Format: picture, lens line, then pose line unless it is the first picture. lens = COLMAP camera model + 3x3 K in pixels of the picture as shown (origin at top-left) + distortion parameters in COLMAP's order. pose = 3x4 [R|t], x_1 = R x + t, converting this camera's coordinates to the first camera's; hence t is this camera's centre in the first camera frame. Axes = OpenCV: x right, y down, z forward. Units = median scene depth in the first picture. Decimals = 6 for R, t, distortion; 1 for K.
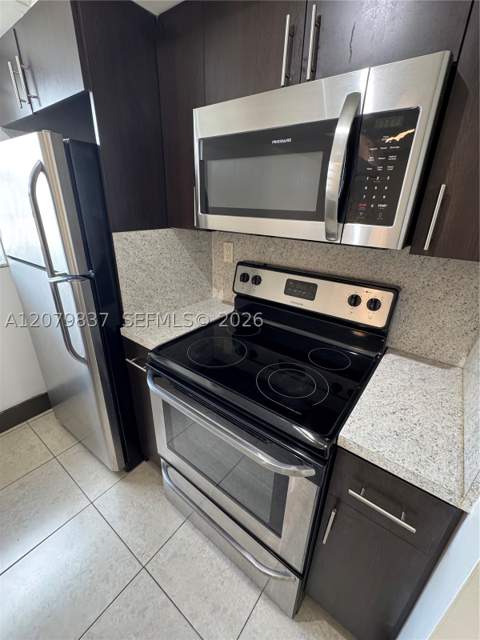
lens RADIAL K [[273.1, 0, 241.7], [0, 273.1, 319.4], [0, 0, 1]] dist [-0.007476, 0.000070]
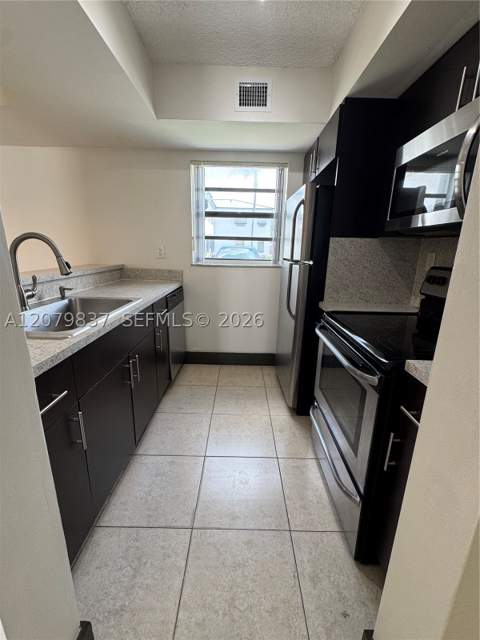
lens RADIAL K [[273.1, 0, 241.7], [0, 273.1, 319.4], [0, 0, 1]] dist [-0.007476, 0.000070]
pose [[0.601813, 0.187994, -0.776196, 0.413020], [-0.322188, 0.946452, -0.020574, 0.255994], [0.730764, 0.262463, 0.630156, -0.191100]]
